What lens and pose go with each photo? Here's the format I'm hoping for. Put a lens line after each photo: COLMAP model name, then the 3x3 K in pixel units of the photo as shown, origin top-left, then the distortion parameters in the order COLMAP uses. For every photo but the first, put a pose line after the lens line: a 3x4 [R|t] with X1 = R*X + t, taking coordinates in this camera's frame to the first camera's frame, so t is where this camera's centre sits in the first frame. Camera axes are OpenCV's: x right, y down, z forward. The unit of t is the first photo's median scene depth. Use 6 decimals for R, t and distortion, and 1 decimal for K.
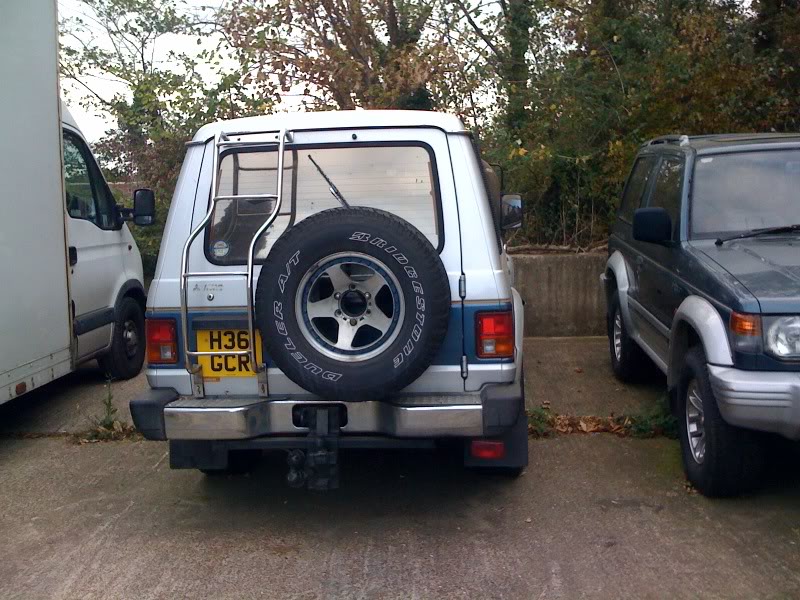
lens RADIAL K [[883.2, 0, 400.0], [0, 883.2, 300.0], [0, 0, 1]] dist [0.008995, -0.436626]
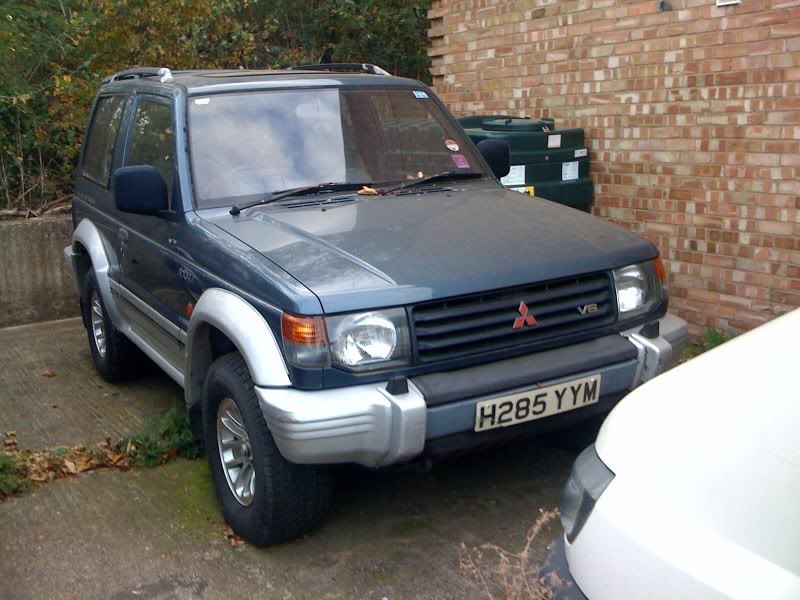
lens RADIAL K [[874.1, 0, 400.0], [0, 874.1, 300.0], [0, 0, 1]] dist [0.217475, -0.471236]
pose [[0.825502, -0.112866, 0.552999, 0.035370], [0.079137, 0.993268, 0.084591, -0.032920], [-0.558823, -0.026068, 0.828877, 0.213934]]
